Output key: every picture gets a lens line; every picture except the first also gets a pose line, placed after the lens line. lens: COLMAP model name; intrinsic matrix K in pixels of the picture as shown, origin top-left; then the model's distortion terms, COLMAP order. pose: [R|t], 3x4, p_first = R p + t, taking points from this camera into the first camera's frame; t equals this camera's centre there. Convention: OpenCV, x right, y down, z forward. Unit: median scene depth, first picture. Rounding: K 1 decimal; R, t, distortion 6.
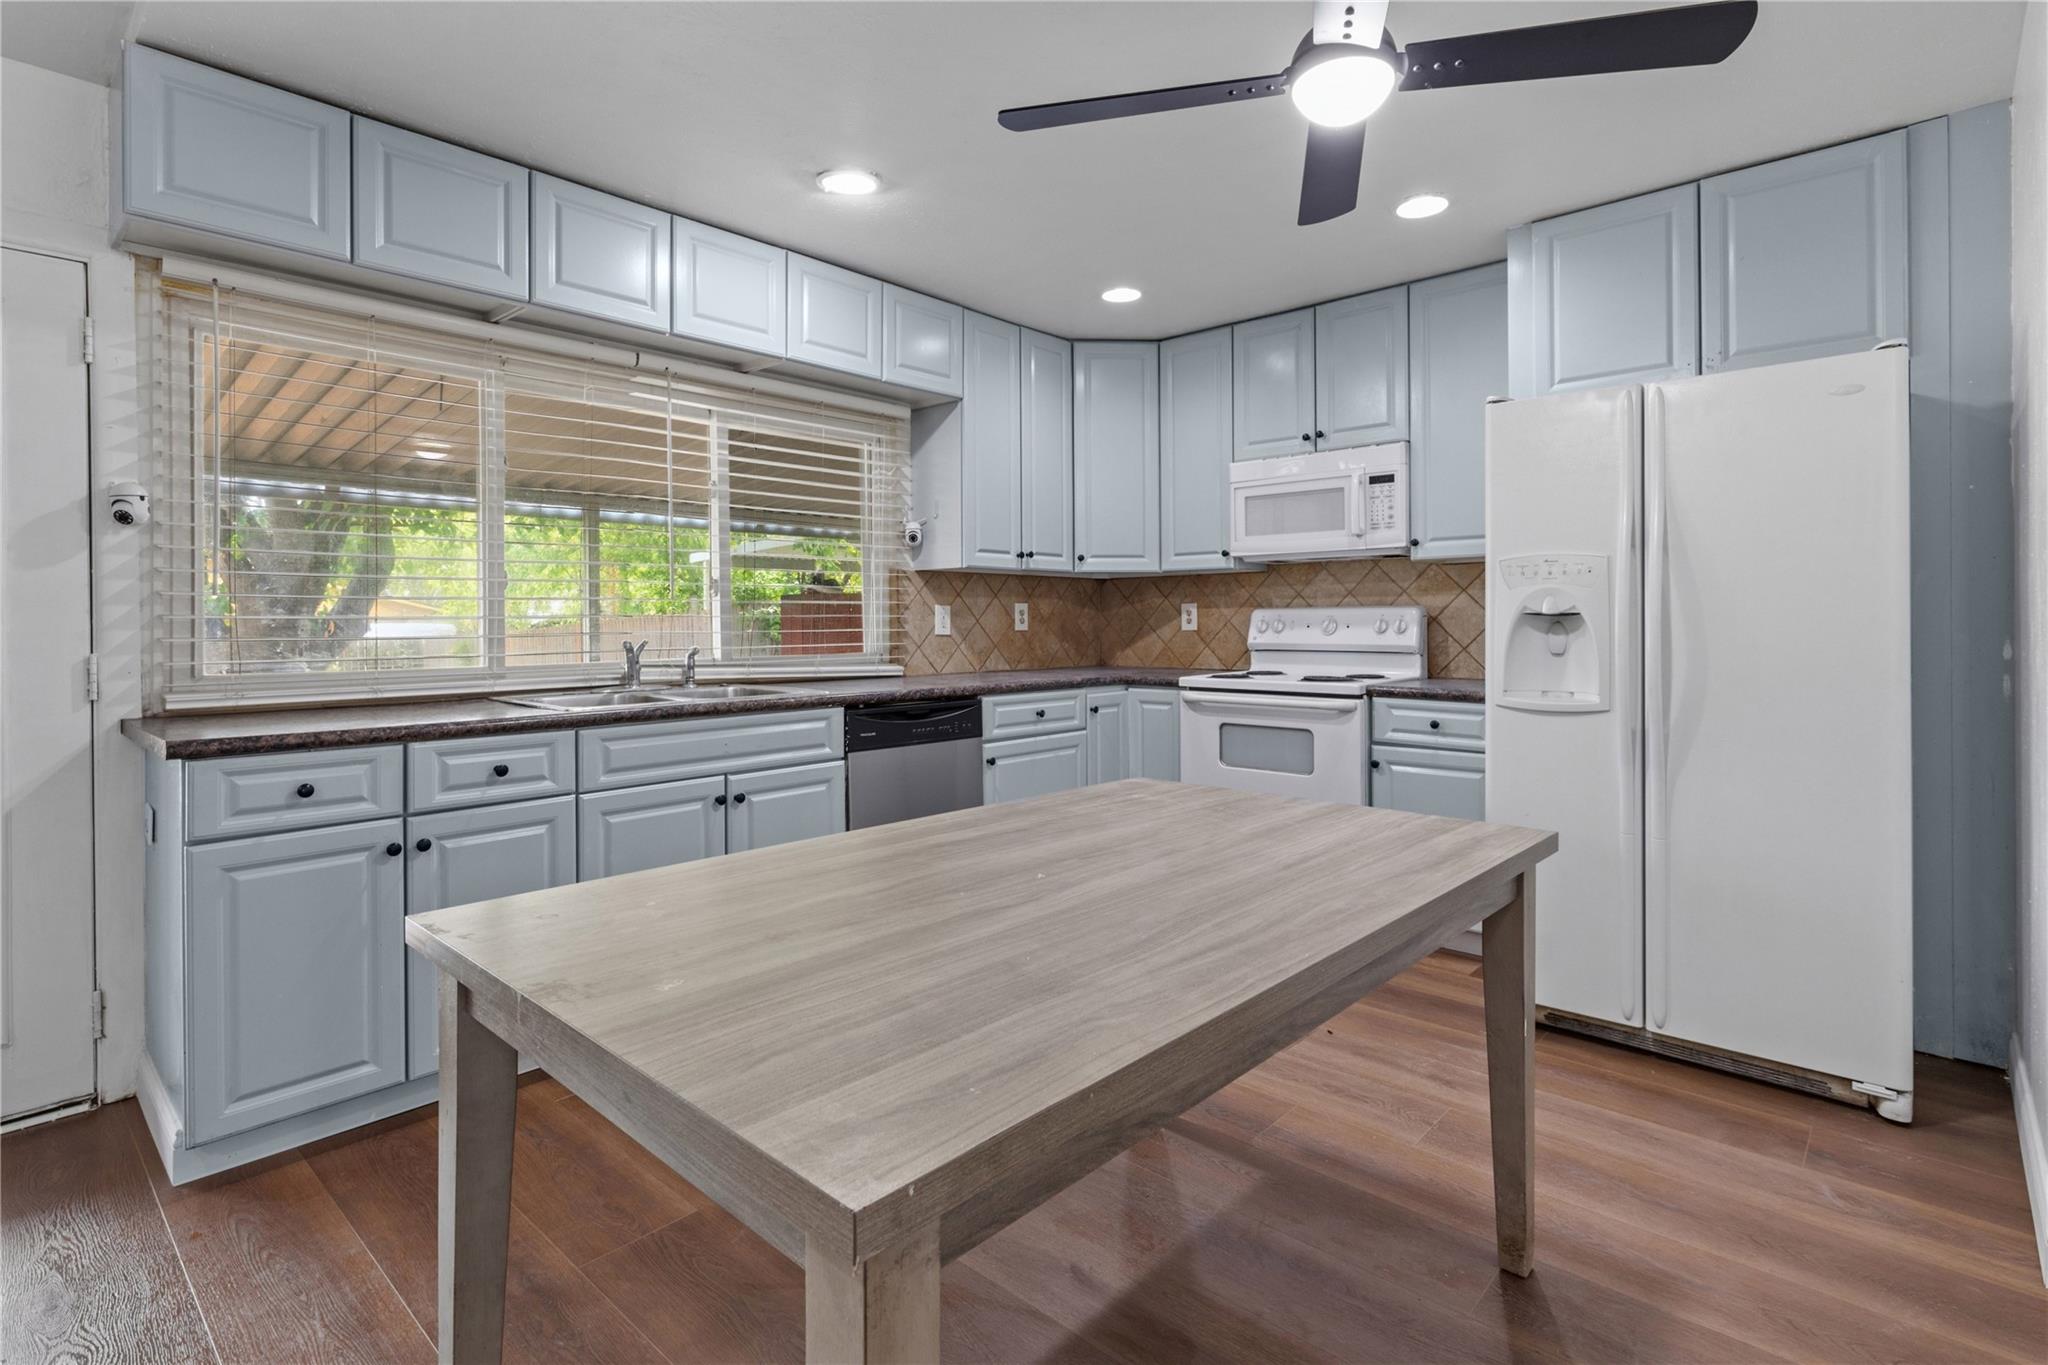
lens RADIAL K [[989.1, 0, 1029.9], [0, 989.1, 617.7], [0, 0, 1]] dist [0.000847, -0.000009]
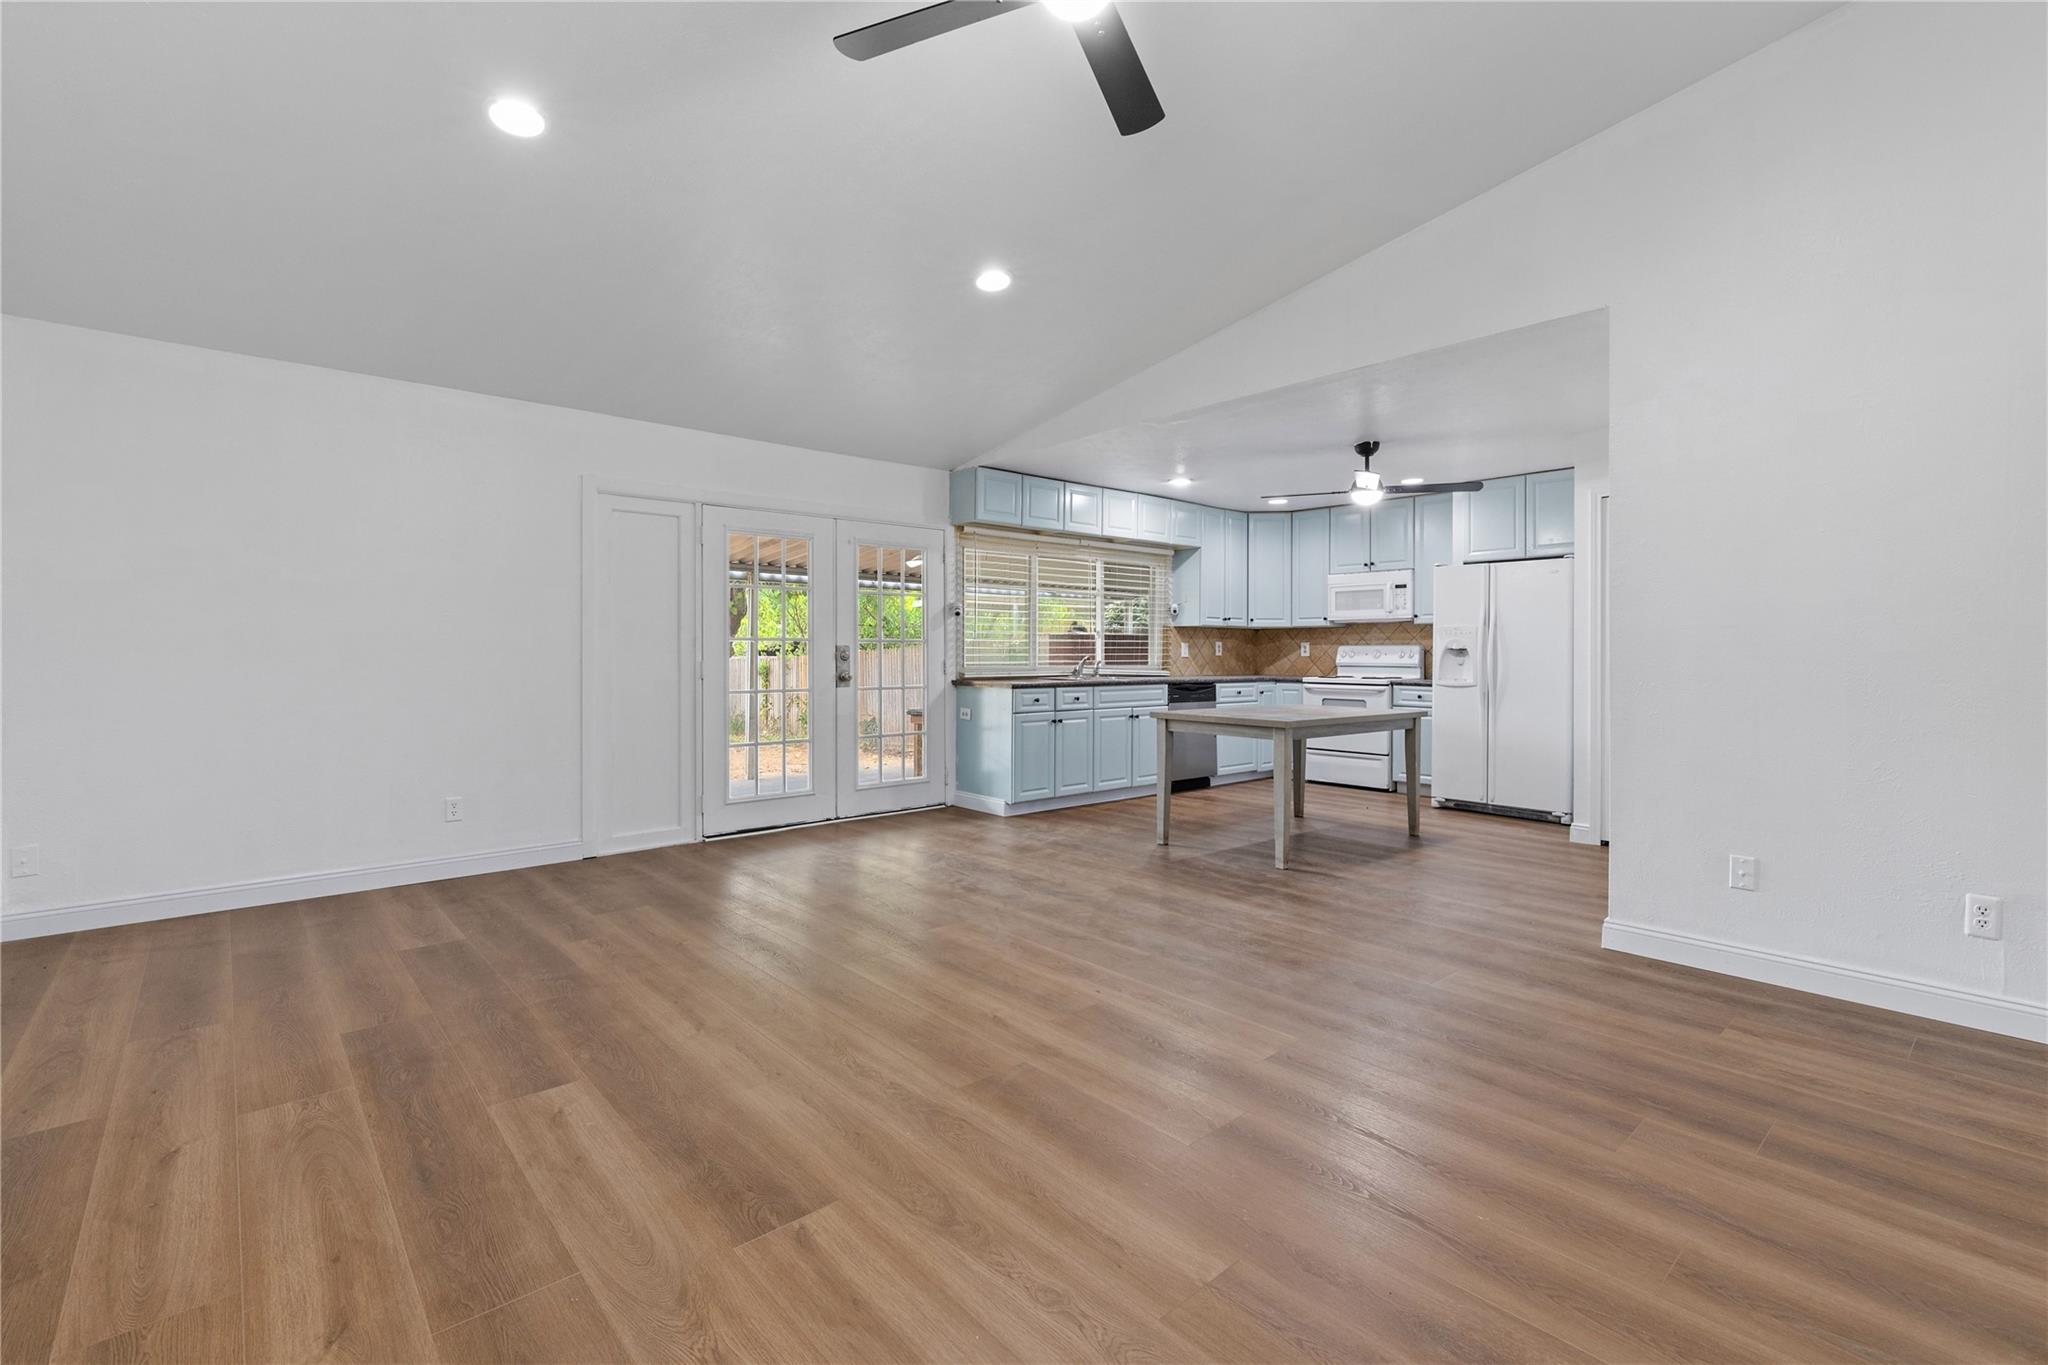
lens RADIAL K [[912.3, 0, 1018.4], [0, 912.3, 647.3], [0, 0, 1]] dist [0.000261, 0.000121]
pose [[0.993233, 0.007499, -0.115900, -0.233851], [-0.007781, 0.999968, -0.001983, 0.003581], [0.115882, 0.002872, 0.993259, -1.038579]]
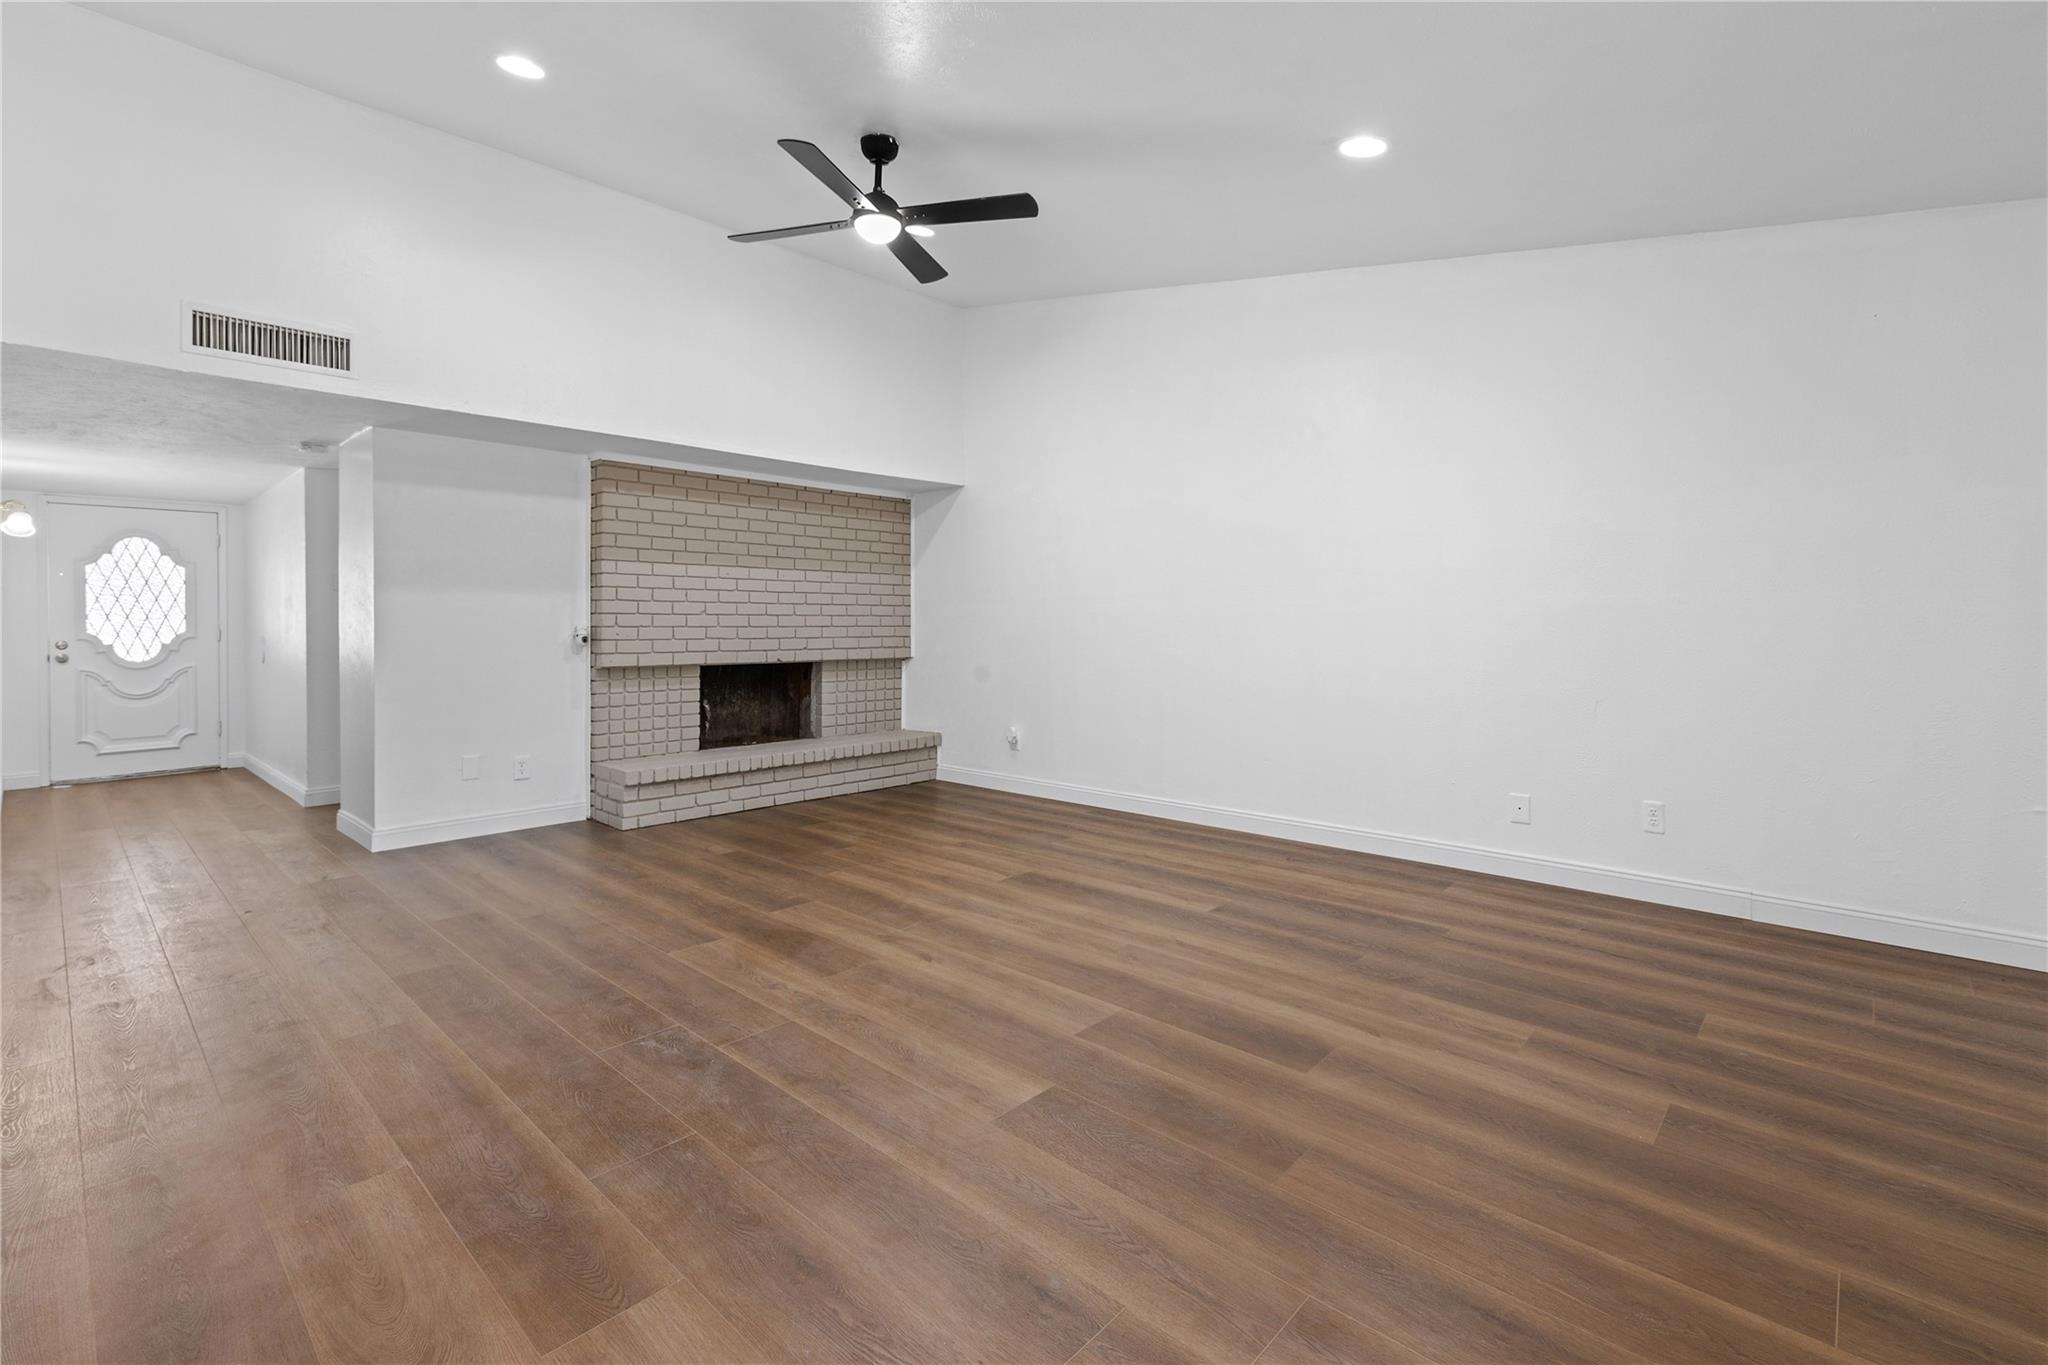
lens RADIAL K [[909.6, 0, 1024.9], [0, 909.6, 625.7], [0, 0, 1]] dist [0.000055, 0.000000]
pose [[-0.999926, 0.007967, 0.009232, -0.419942], [0.008013, 0.999955, 0.004979, 0.002426], [-0.009192, 0.005052, -0.999945, 0.415827]]
